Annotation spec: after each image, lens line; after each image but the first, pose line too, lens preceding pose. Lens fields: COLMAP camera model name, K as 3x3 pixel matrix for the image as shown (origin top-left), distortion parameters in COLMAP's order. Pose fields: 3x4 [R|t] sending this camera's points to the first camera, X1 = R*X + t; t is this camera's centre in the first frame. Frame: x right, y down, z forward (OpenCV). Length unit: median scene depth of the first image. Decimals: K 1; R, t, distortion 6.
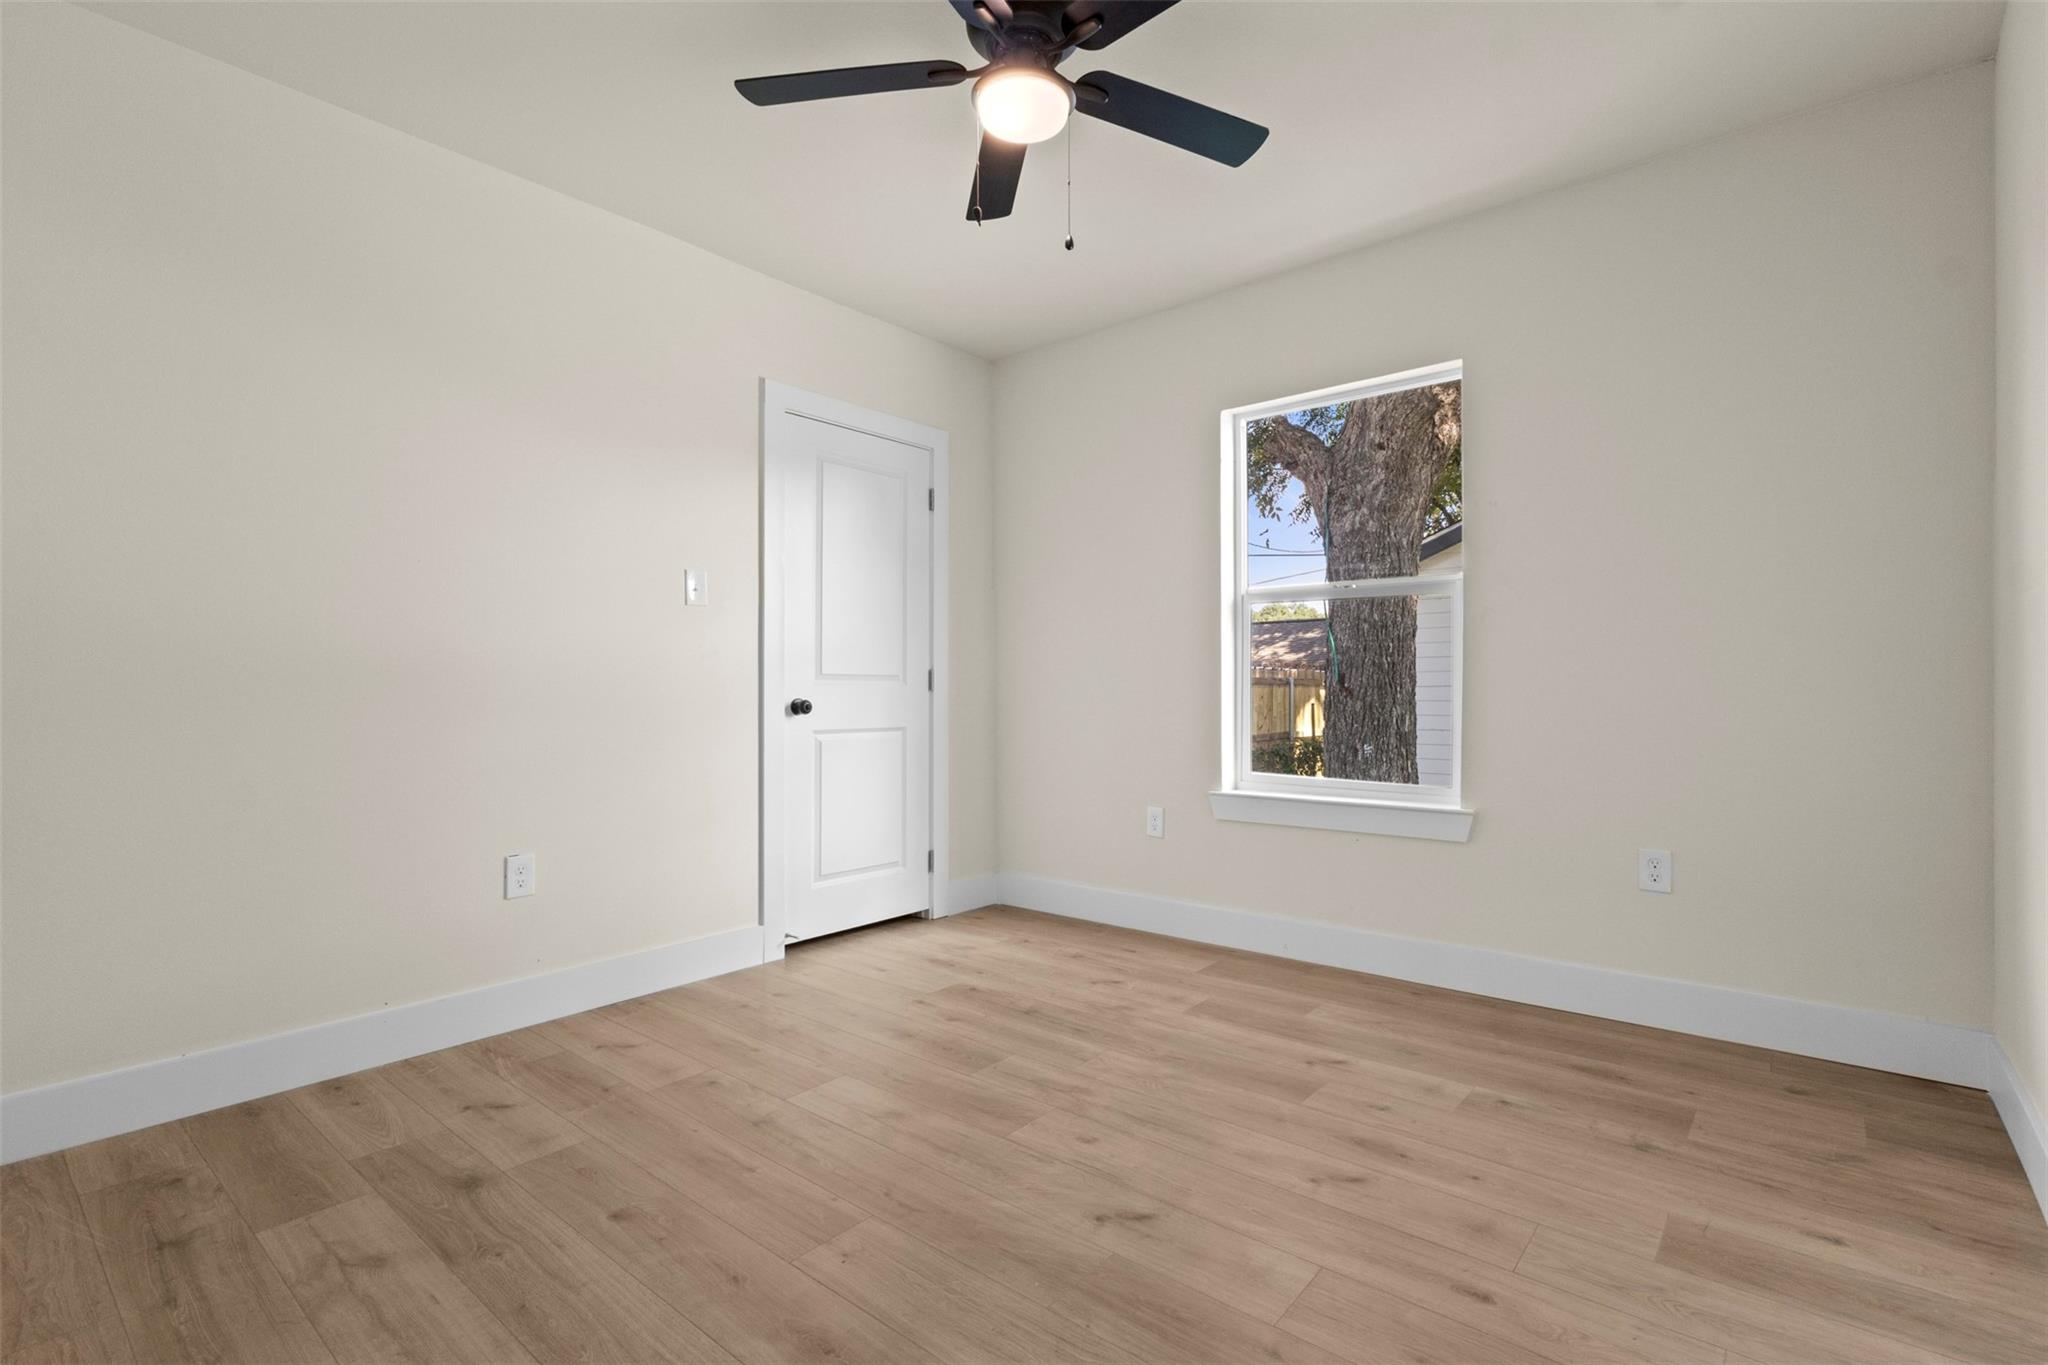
lens RADIAL K [[940.8, 0, 1027.0], [0, 940.8, 682.2], [0, 0, 1]] dist [-0.001519, 0.000376]
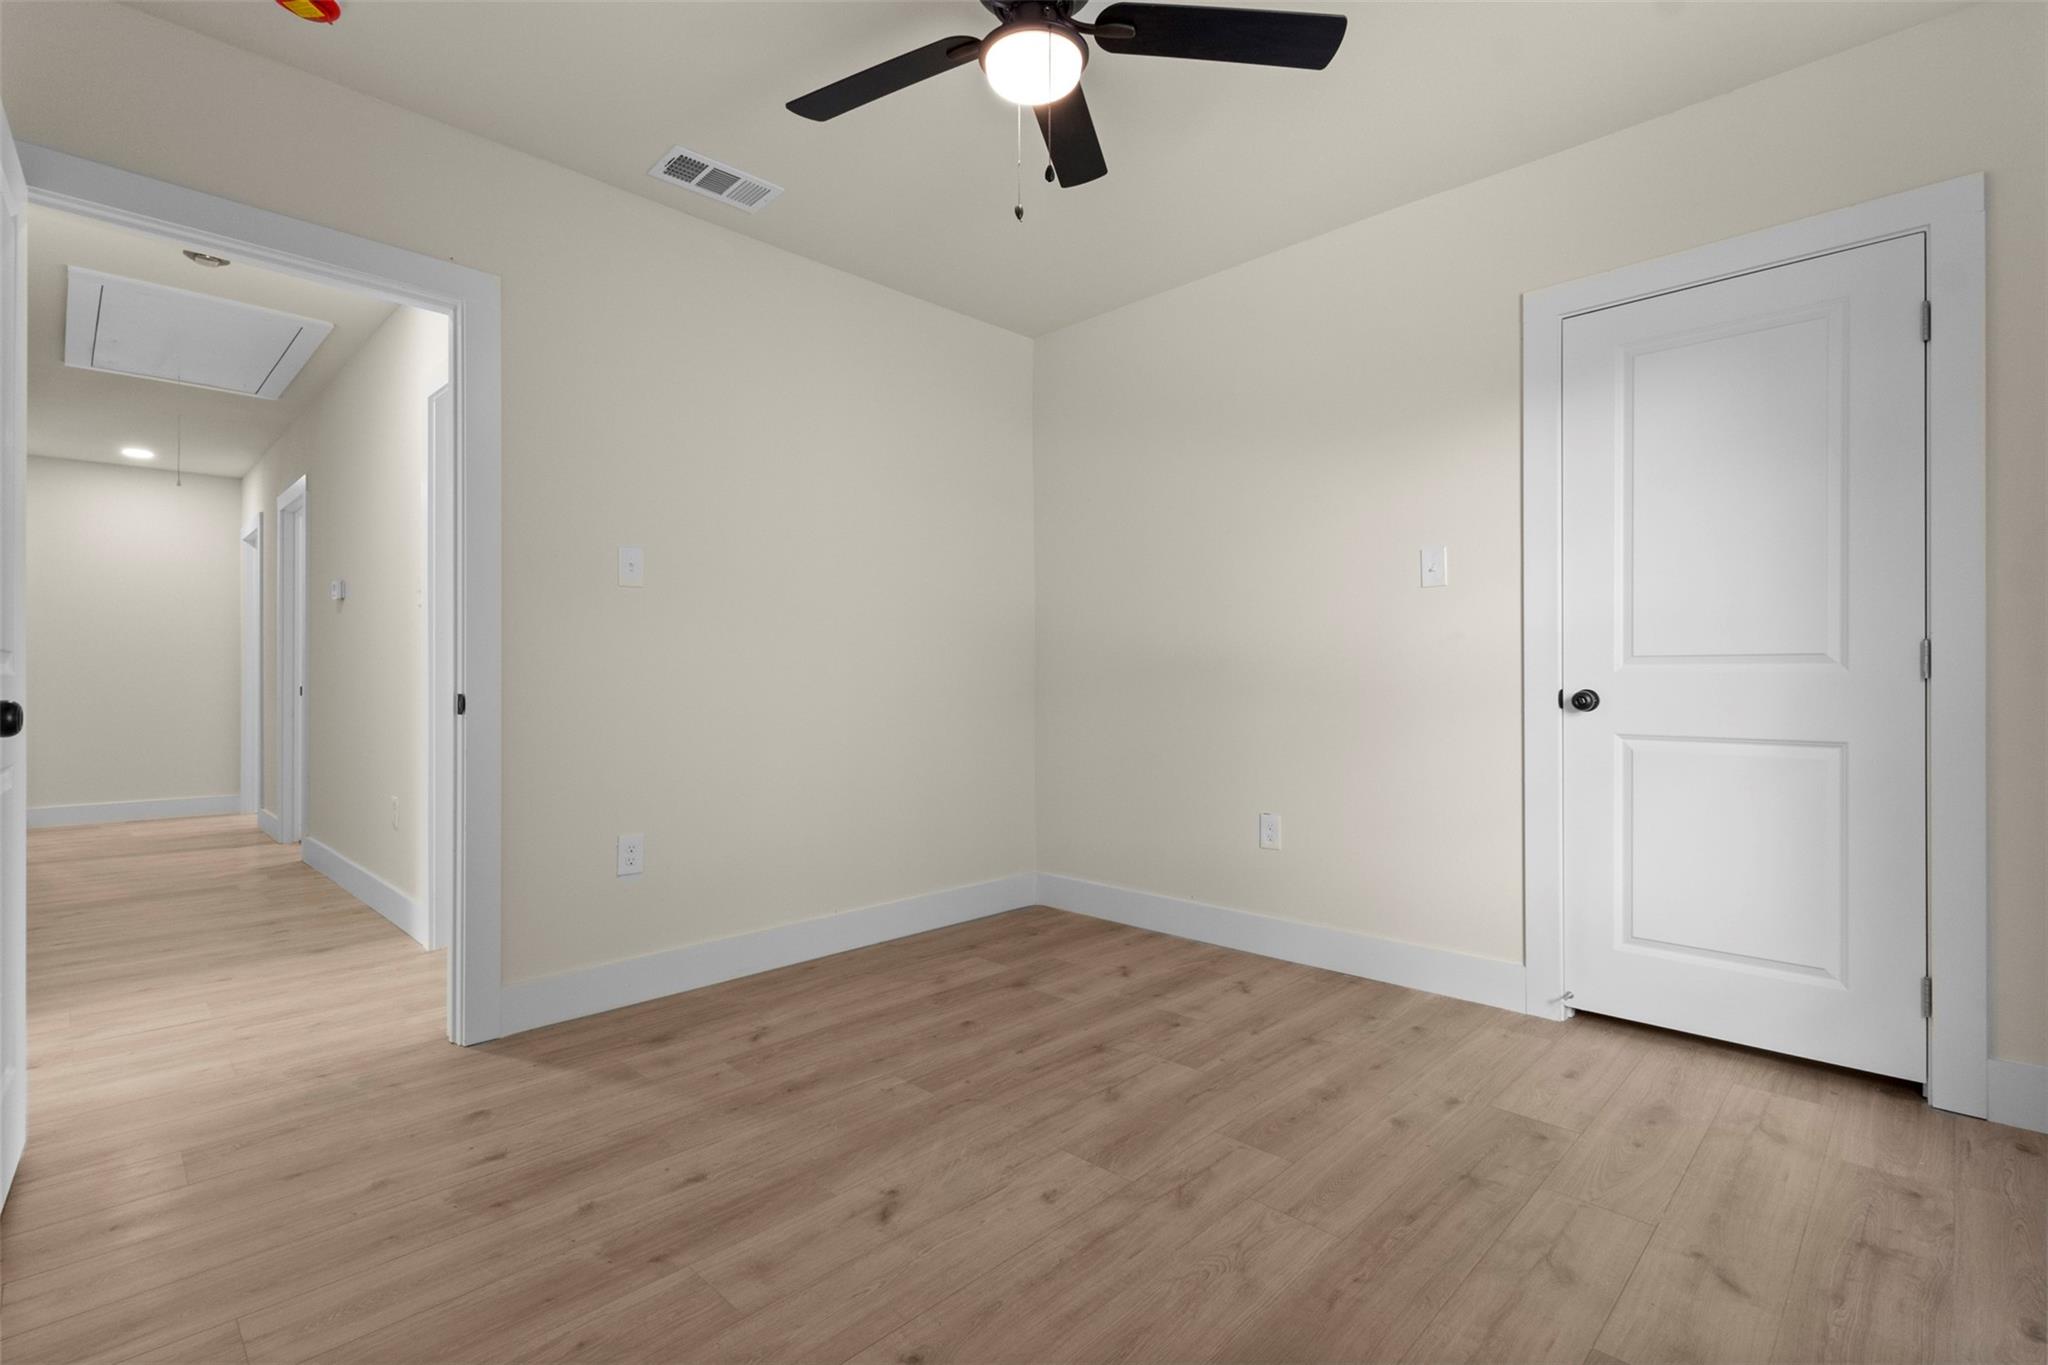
lens RADIAL K [[940.8, 0, 1027.0], [0, 940.8, 682.2], [0, 0, 1]] dist [-0.001519, 0.000376]
pose [[-0.076823, 0.005163, -0.997031, 0.752484], [0.010528, 0.999935, 0.004367, 0.004911], [0.996989, -0.010162, -0.076872, 0.848119]]
